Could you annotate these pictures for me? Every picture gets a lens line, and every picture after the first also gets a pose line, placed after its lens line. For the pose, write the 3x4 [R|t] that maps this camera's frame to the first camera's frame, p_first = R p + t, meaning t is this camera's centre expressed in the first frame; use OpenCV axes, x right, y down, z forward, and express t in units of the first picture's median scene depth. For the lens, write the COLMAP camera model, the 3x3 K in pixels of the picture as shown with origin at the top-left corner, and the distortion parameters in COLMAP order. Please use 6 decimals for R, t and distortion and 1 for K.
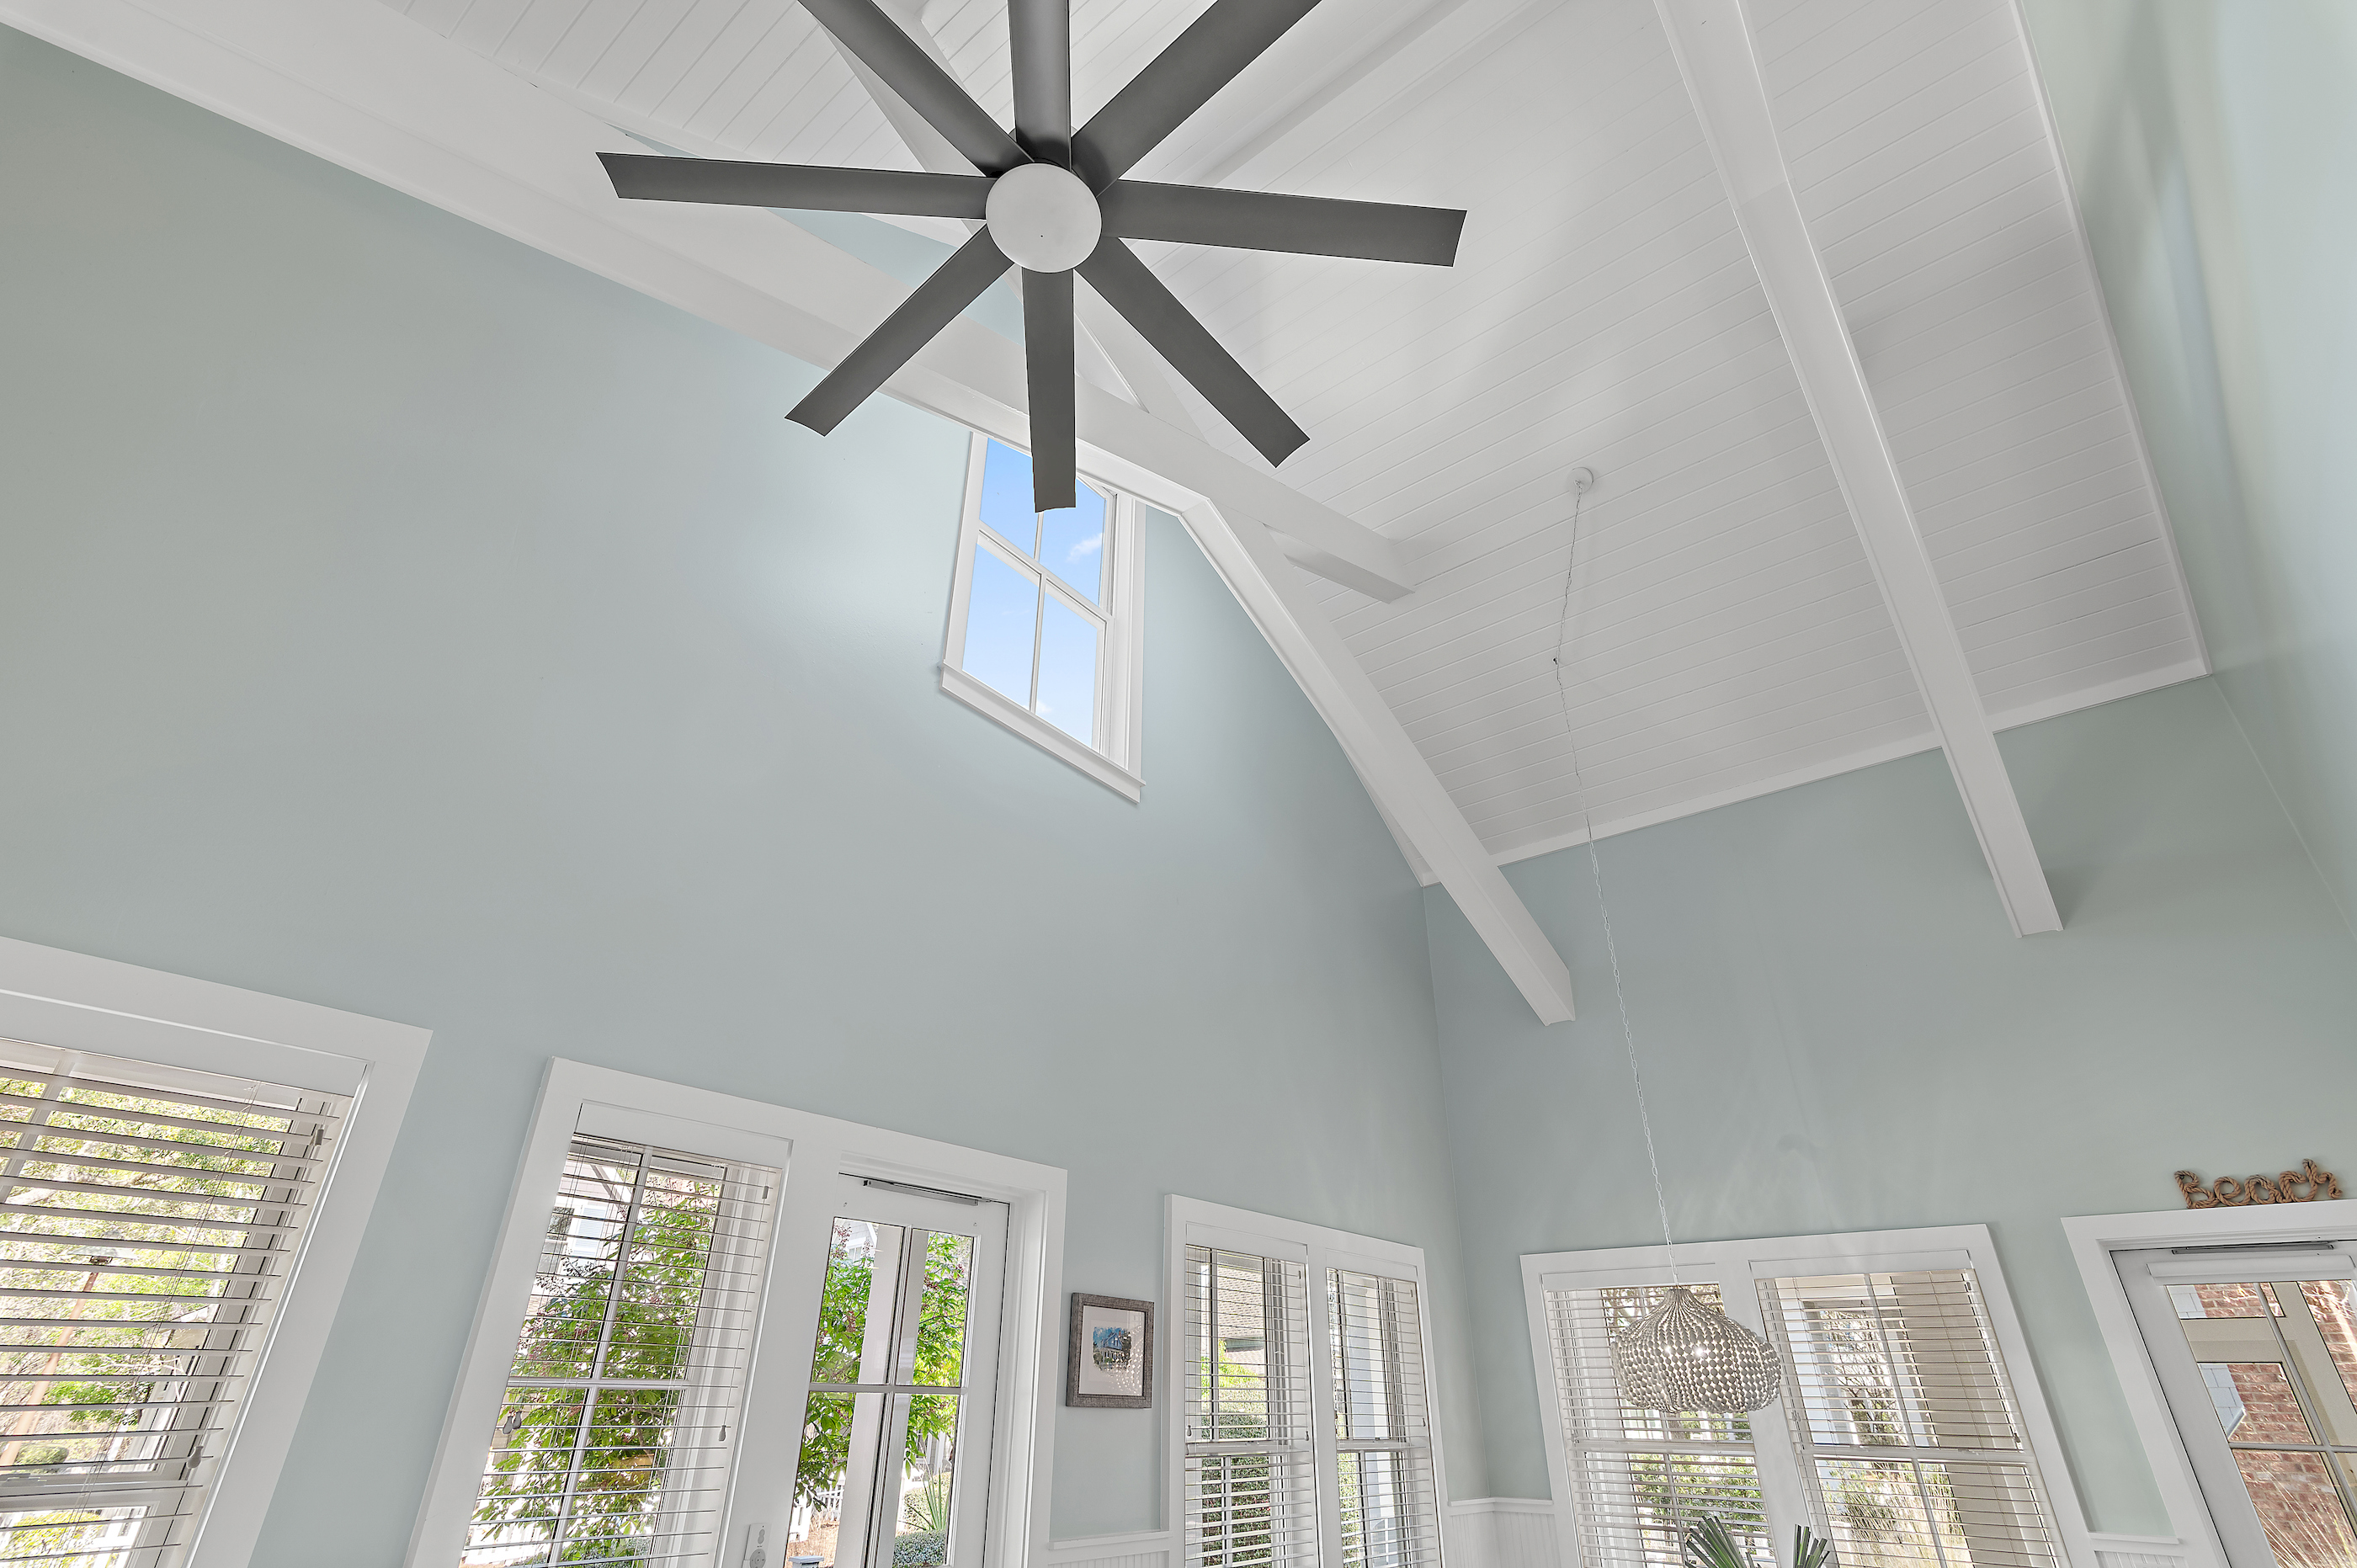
lens RADIAL K [[1133.8, 0, 1178.5], [0, 1133.8, 784.0], [0, 0, 1]] dist [0.025266, 0.001025]
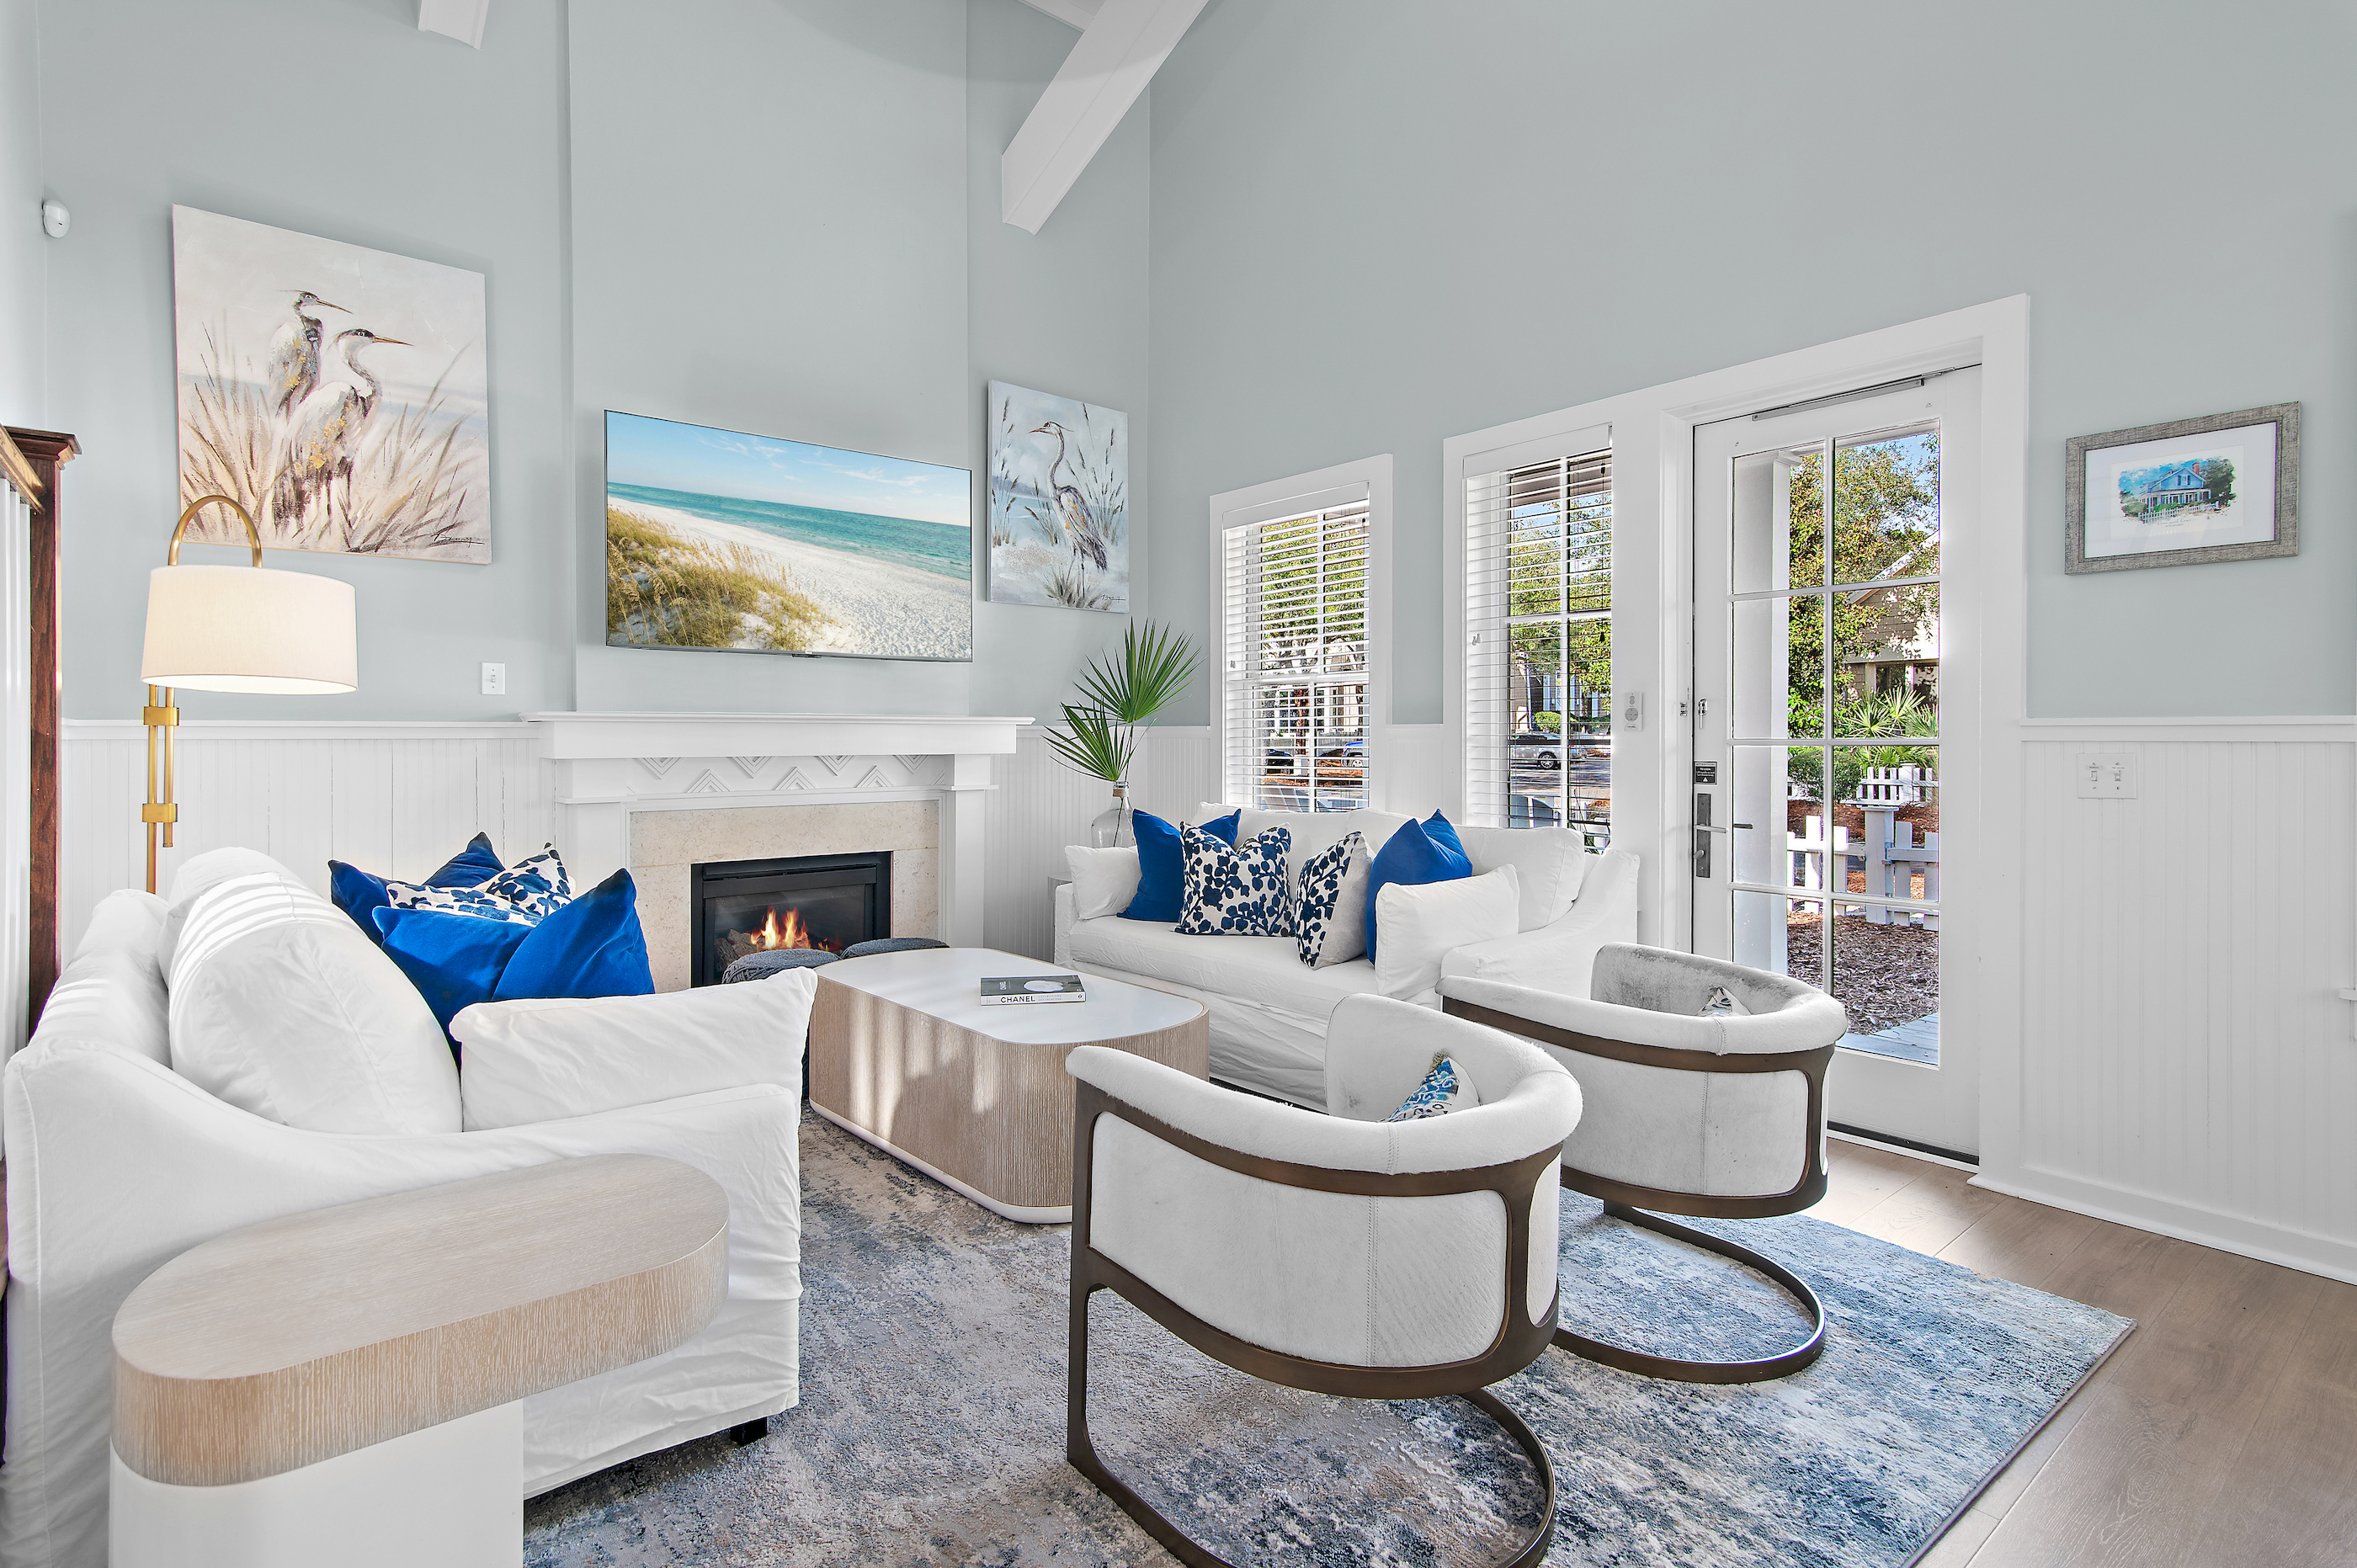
lens RADIAL K [[1159.8, 0, 1184.0], [0, 1159.8, 752.4], [0, 0, 1]] dist [0.021573, 0.000421]
pose [[-0.219699, 0.012062, -0.975493, 0.596400], [0.476281, 0.873986, -0.096460, 0.326891], [0.851404, -0.485802, -0.197759, 0.438174]]
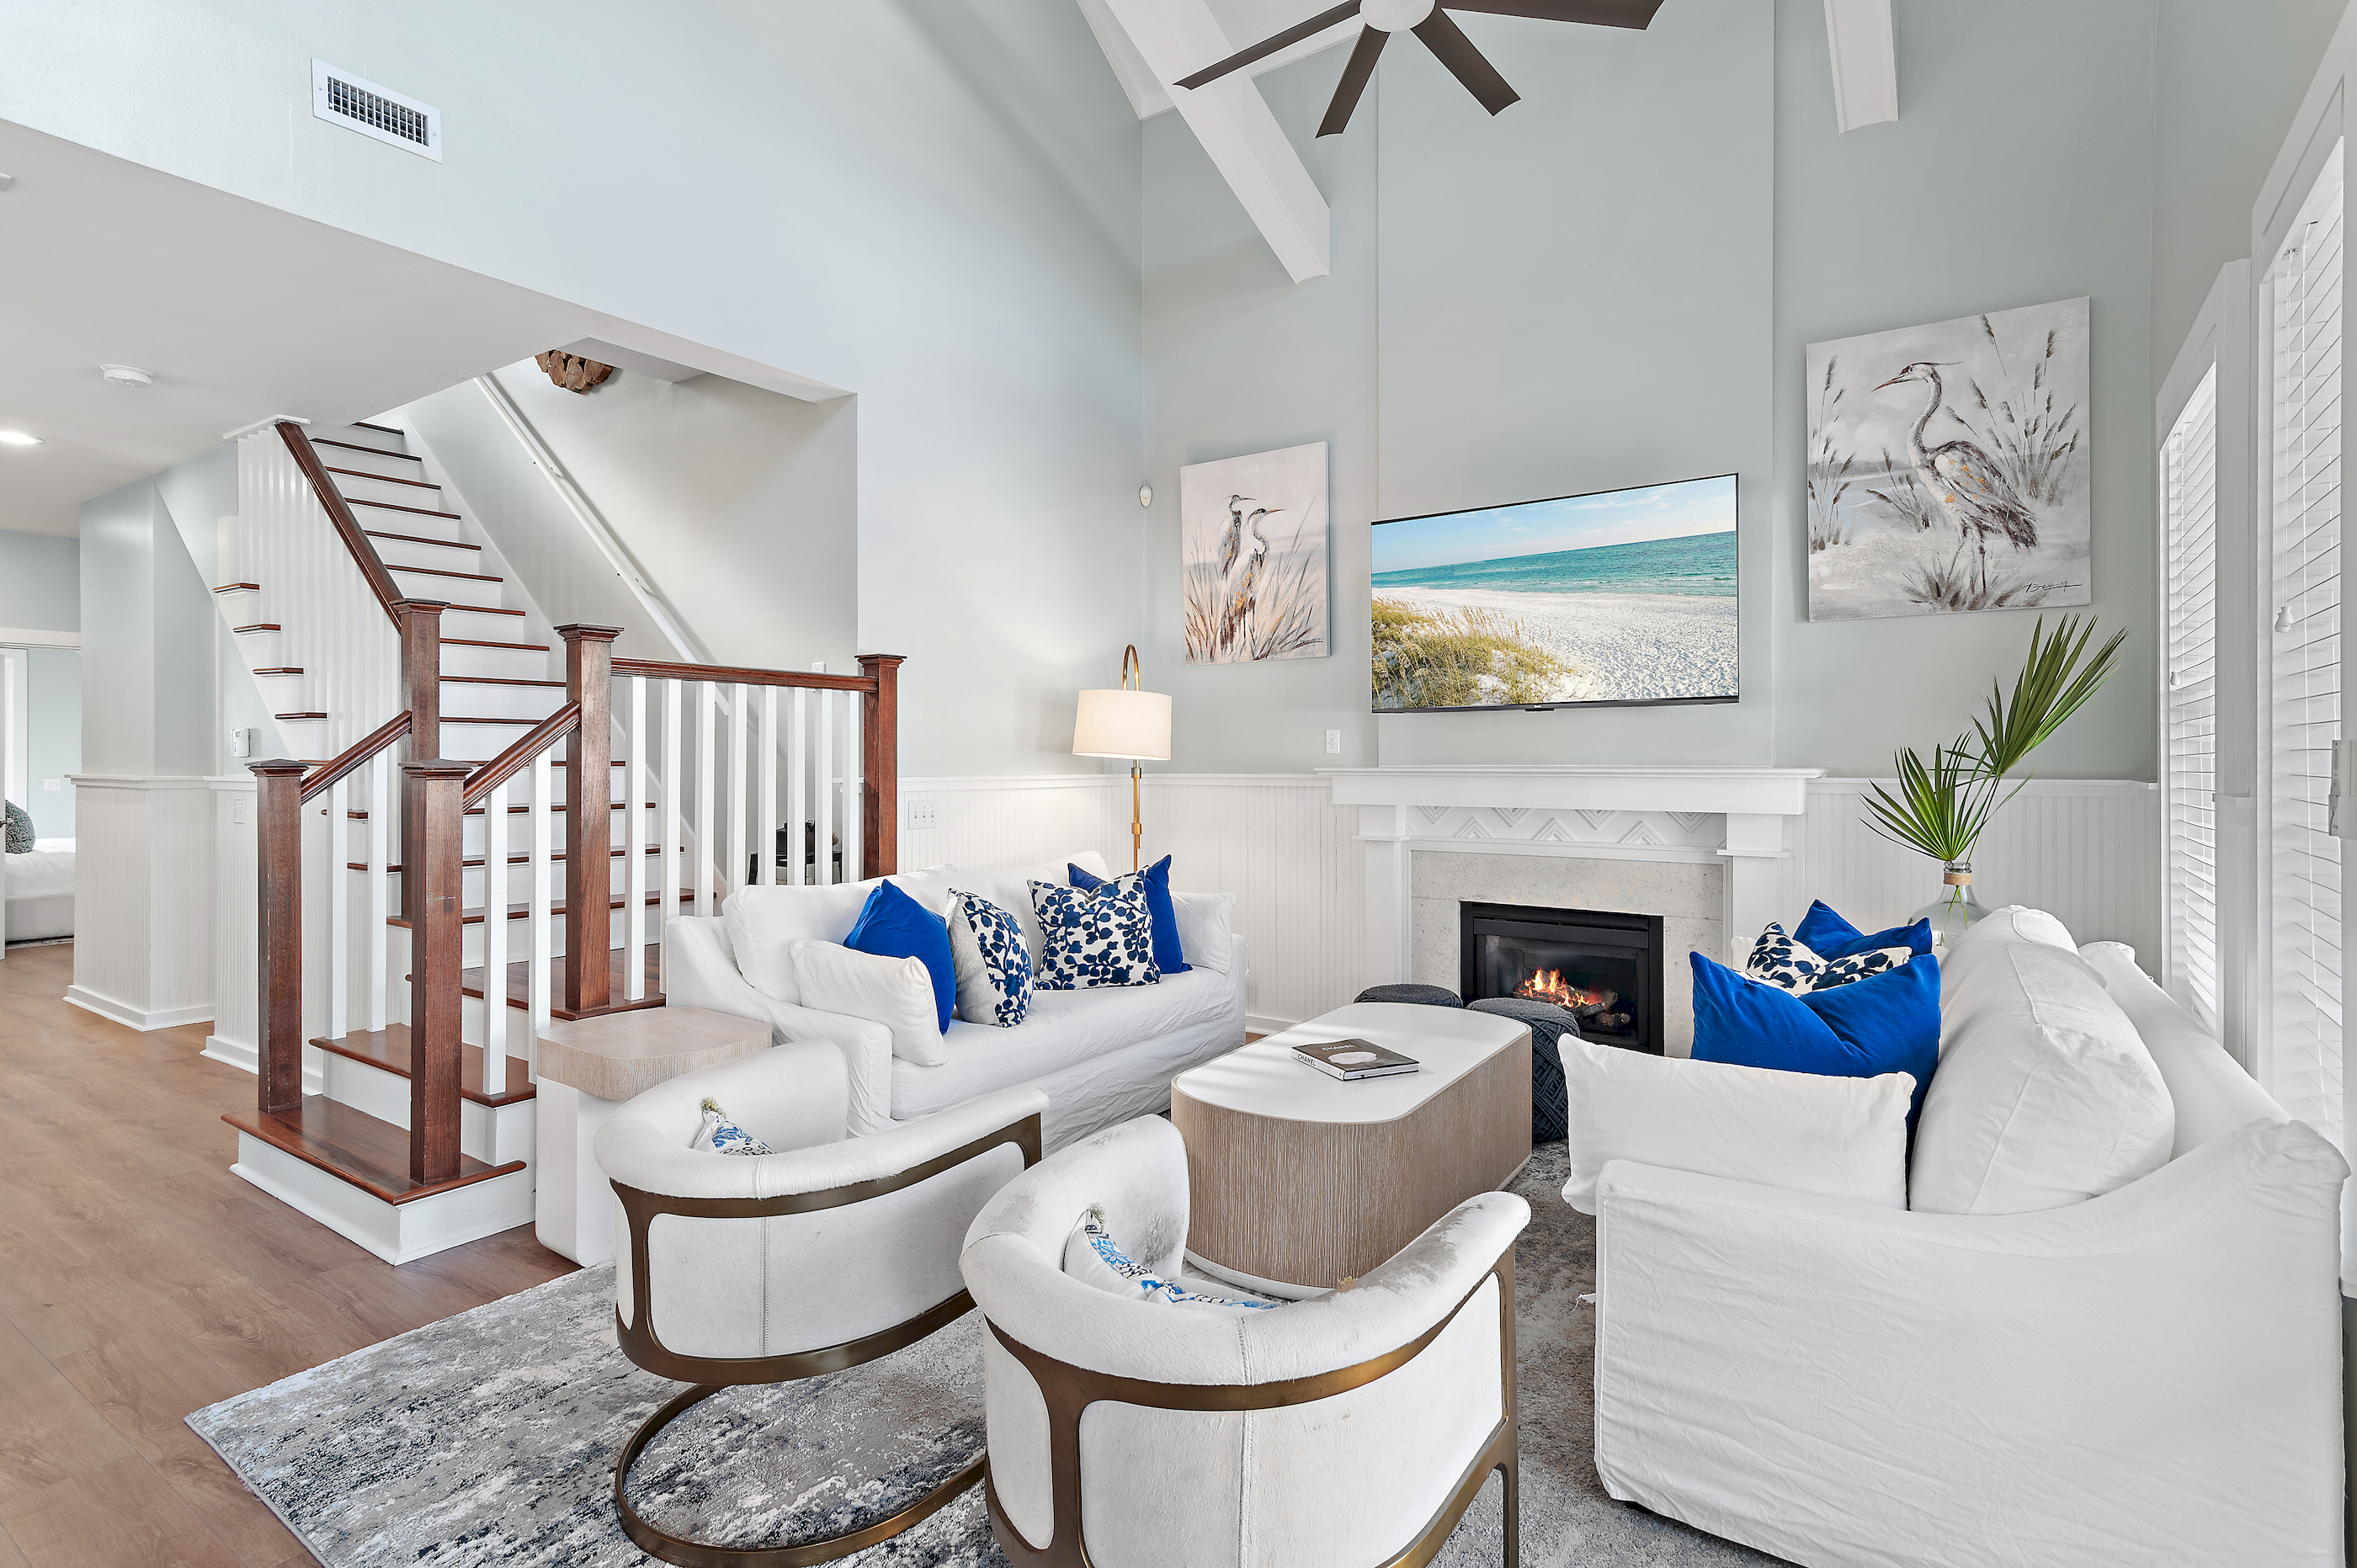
lens RADIAL K [[1159.8, 0, 1184.0], [0, 1159.8, 752.4], [0, 0, 1]] dist [0.021573, 0.000421]
pose [[-0.998603, 0.004099, -0.052688, 0.110298], [0.029336, 0.872262, -0.488159, 0.499741], [0.043957, -0.489023, -0.871163, 0.809407]]
